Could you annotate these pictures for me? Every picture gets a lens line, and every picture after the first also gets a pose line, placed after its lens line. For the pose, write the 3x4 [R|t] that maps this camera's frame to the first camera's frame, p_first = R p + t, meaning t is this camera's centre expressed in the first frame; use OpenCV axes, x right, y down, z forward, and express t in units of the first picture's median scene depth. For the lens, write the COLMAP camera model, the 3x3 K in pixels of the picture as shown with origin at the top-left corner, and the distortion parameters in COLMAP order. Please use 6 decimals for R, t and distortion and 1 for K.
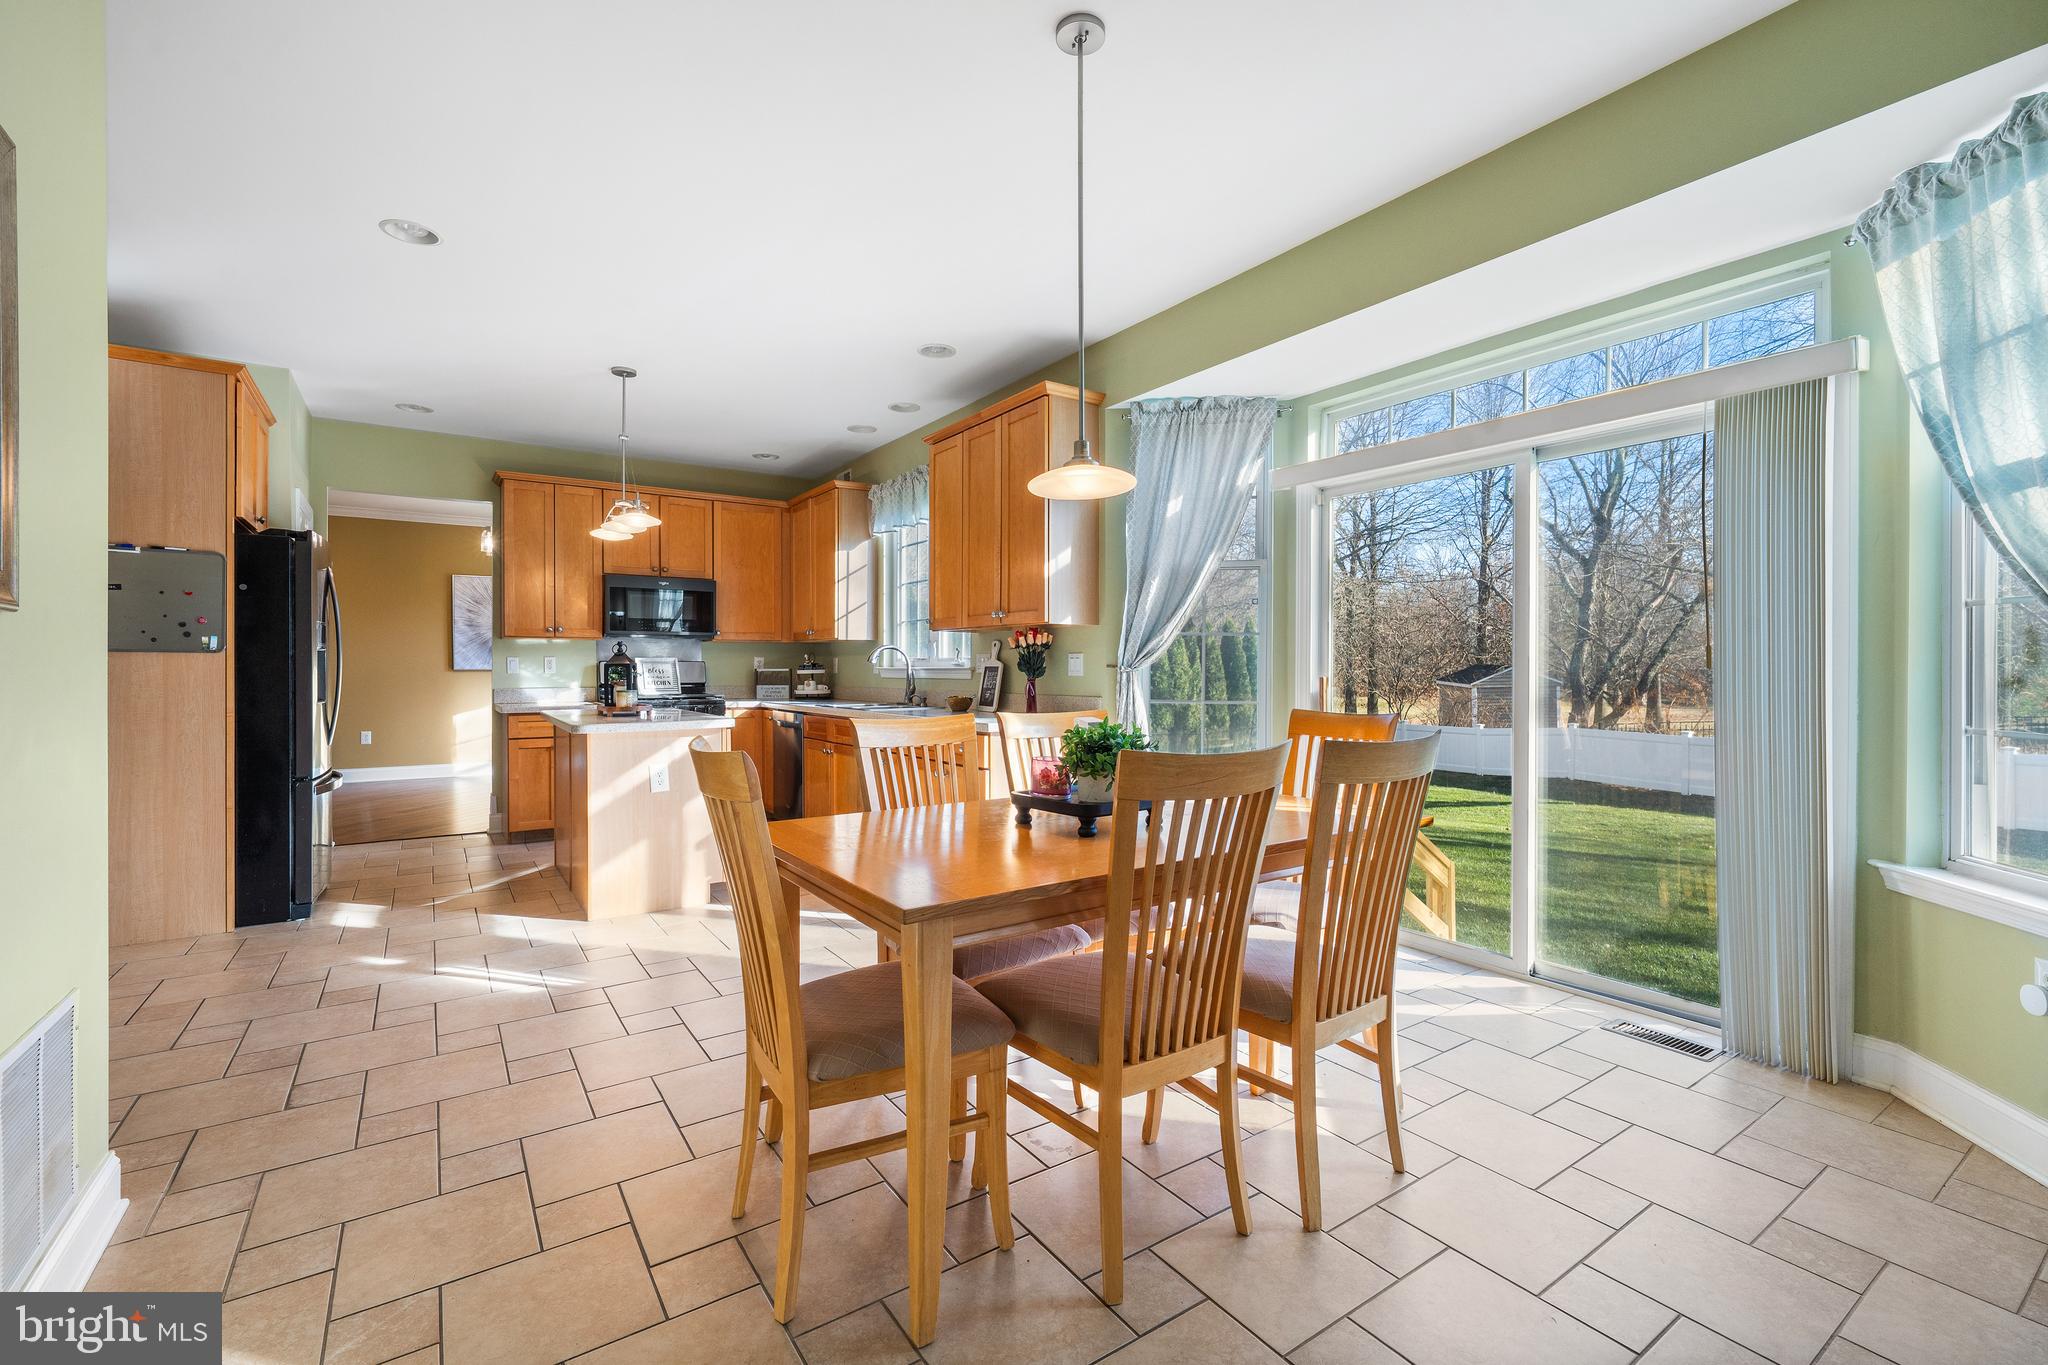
lens RADIAL K [[847.1, 0, 996.2], [0, 847.1, 670.9], [0, 0, 1]] dist [-0.000587, -0.001328]
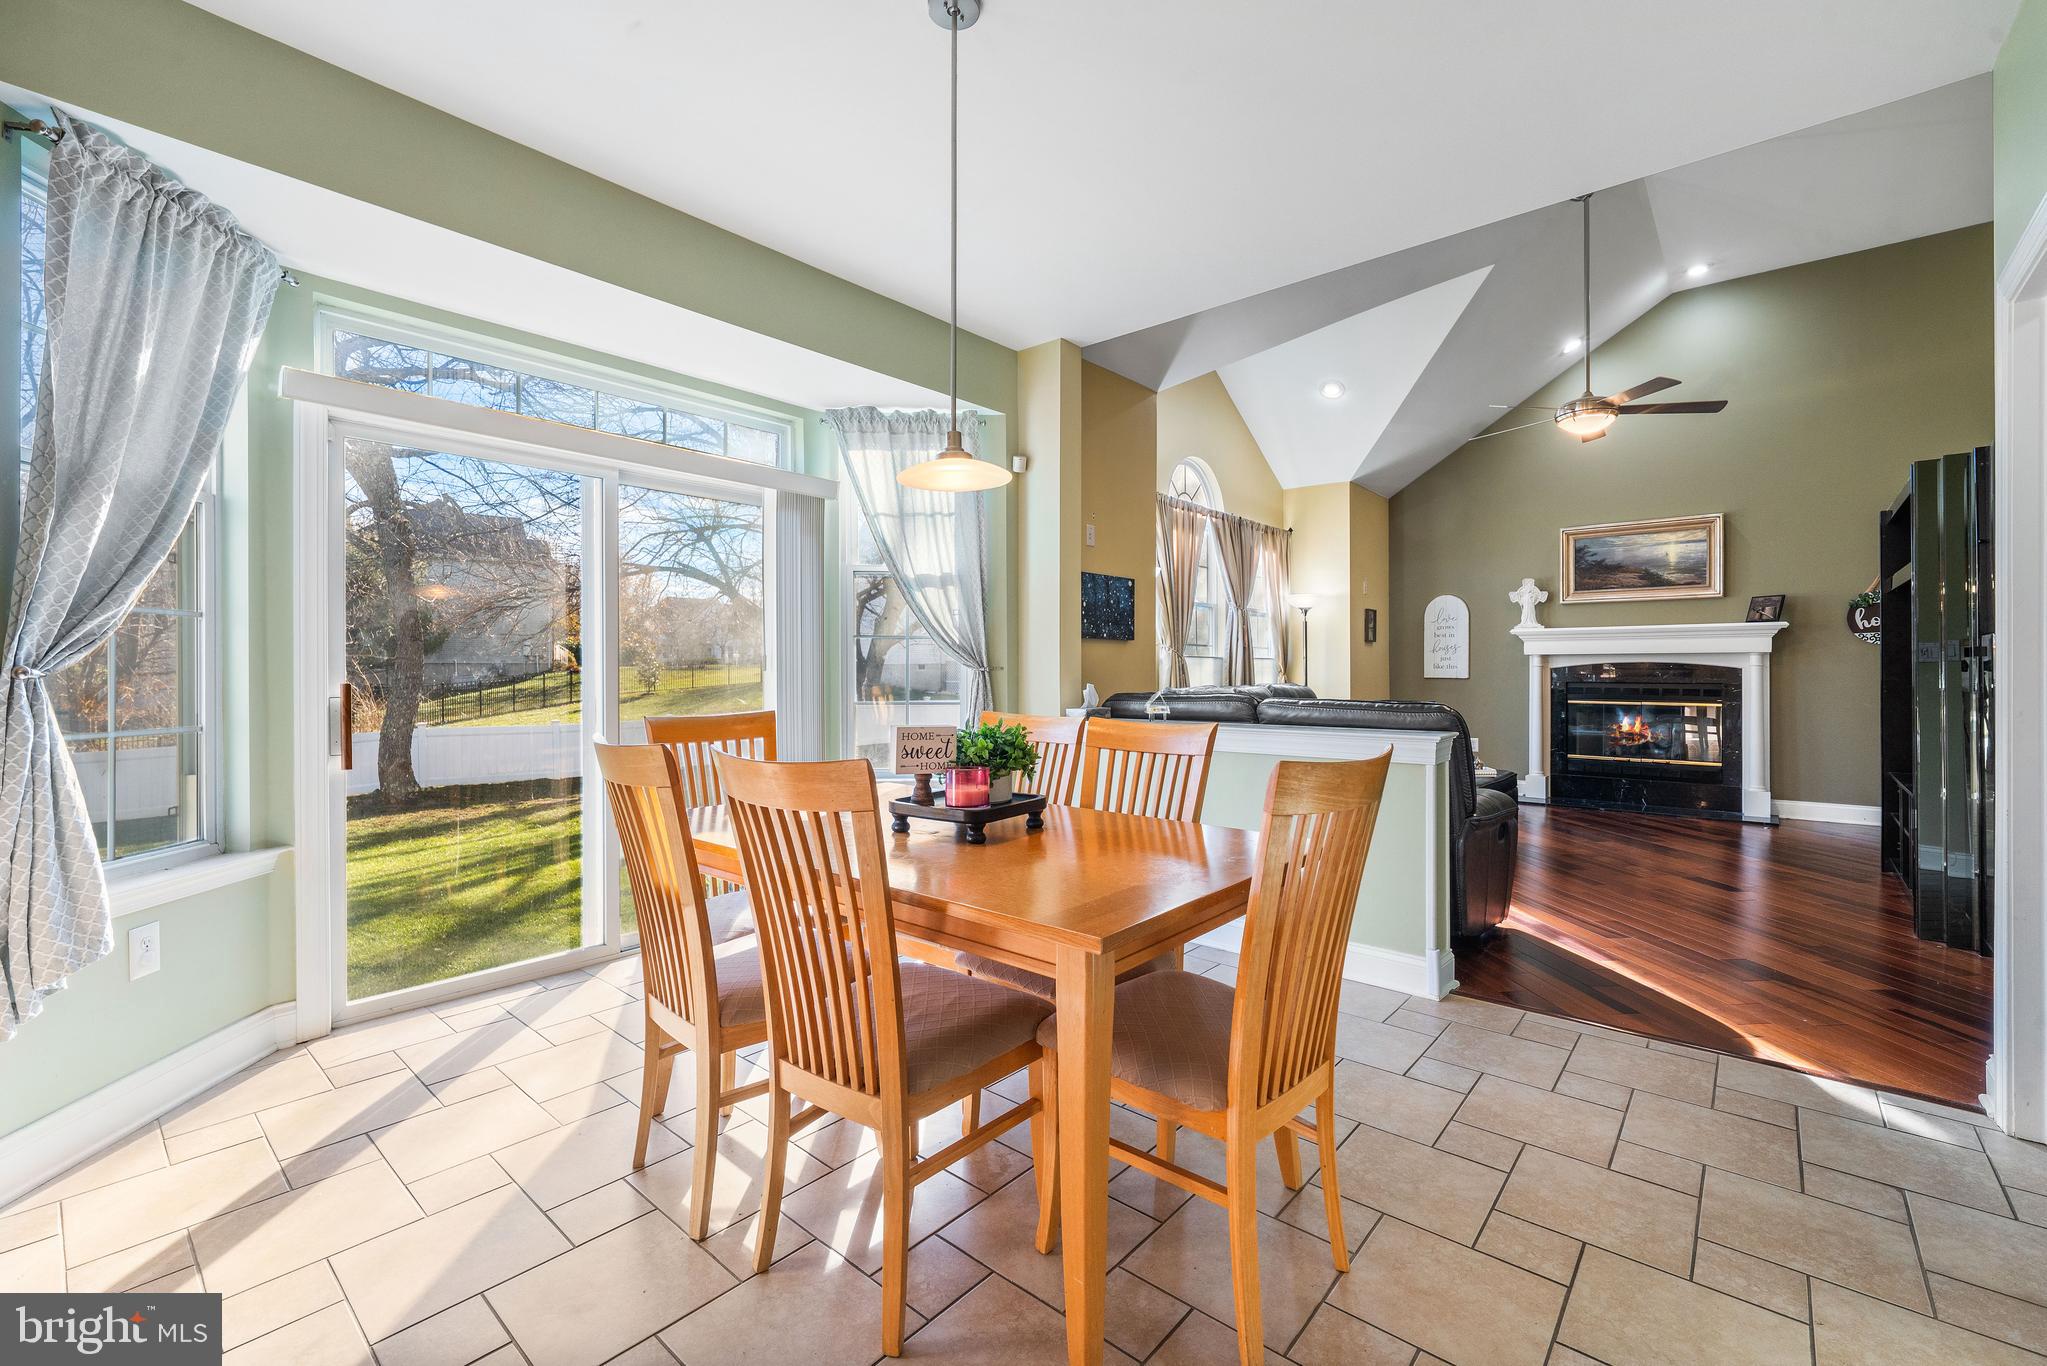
lens RADIAL K [[846.7, 0, 1028.2], [0, 846.7, 665.0], [0, 0, 1]] dist [-0.000587, -0.001328]
pose [[-0.261186, 0.008357, 0.965252, -0.288650], [0.004698, 0.999962, -0.007386, -0.000039], [-0.965277, 0.002606, -0.261215, 0.398328]]
